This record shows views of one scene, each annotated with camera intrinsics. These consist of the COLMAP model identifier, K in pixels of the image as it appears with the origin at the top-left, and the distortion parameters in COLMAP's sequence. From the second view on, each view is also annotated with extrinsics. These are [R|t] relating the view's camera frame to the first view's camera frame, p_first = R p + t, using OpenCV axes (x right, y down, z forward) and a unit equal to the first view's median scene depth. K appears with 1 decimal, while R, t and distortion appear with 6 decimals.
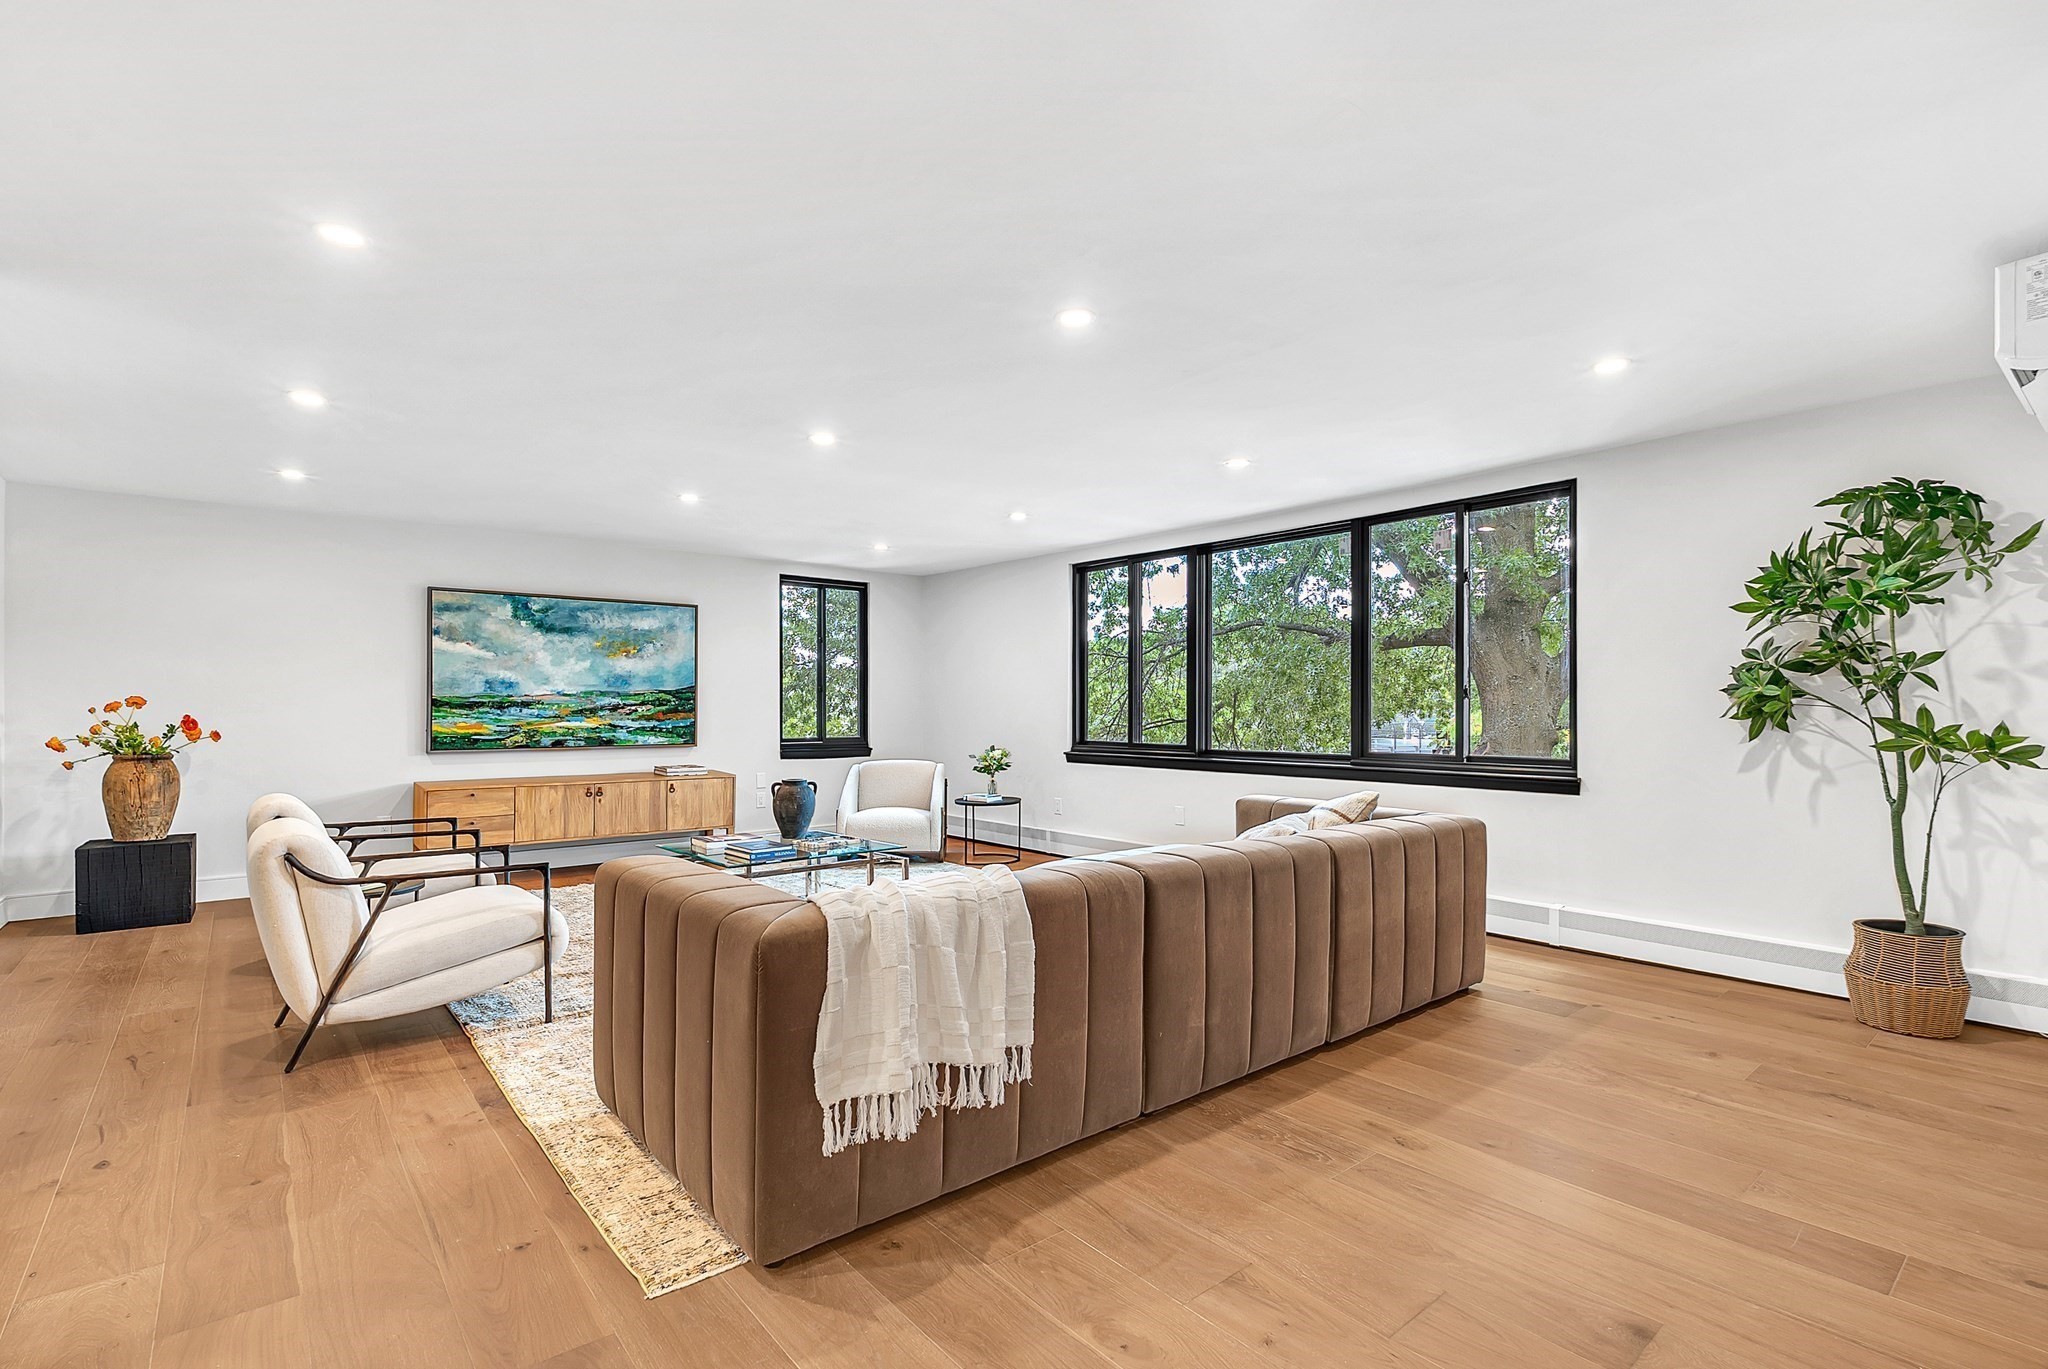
lens RADIAL K [[959.6, 0, 1028.4], [0, 959.6, 708.4], [0, 0, 1]] dist [0.001051, 0.000110]
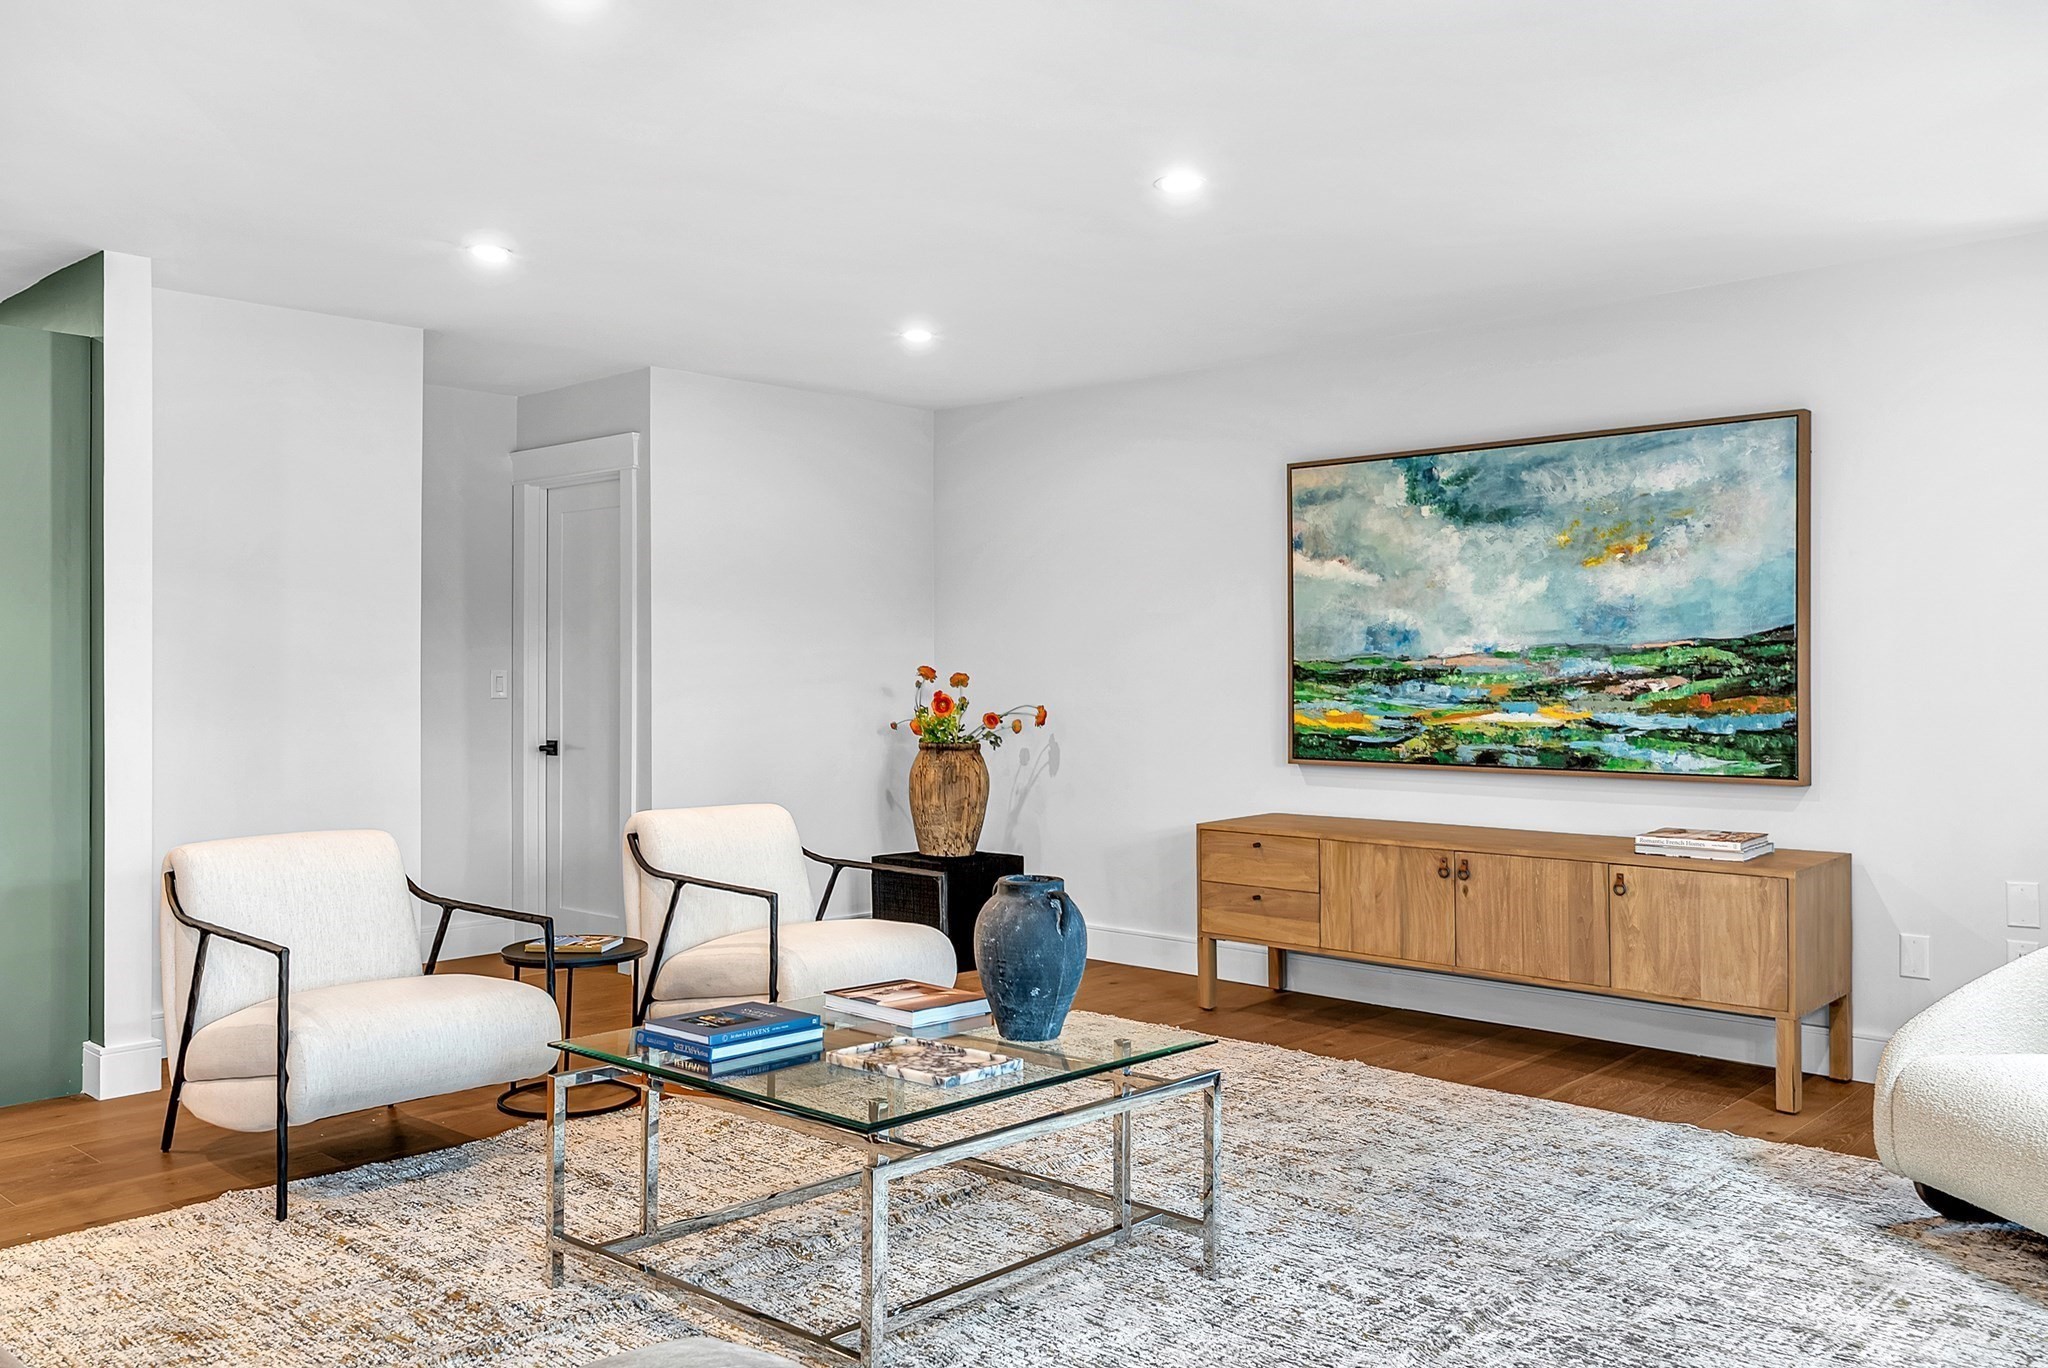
lens RADIAL K [[1652.2, 0, 1024.0], [0, 1652.2, 684.0], [0, 0, 1]] dist [0.005339, 0.002136]
pose [[0.116396, 0.005185, -0.993189, 0.288004], [-0.000710, 0.999987, 0.005137, -0.003849], [0.993203, 0.000107, 0.116398, 0.684943]]
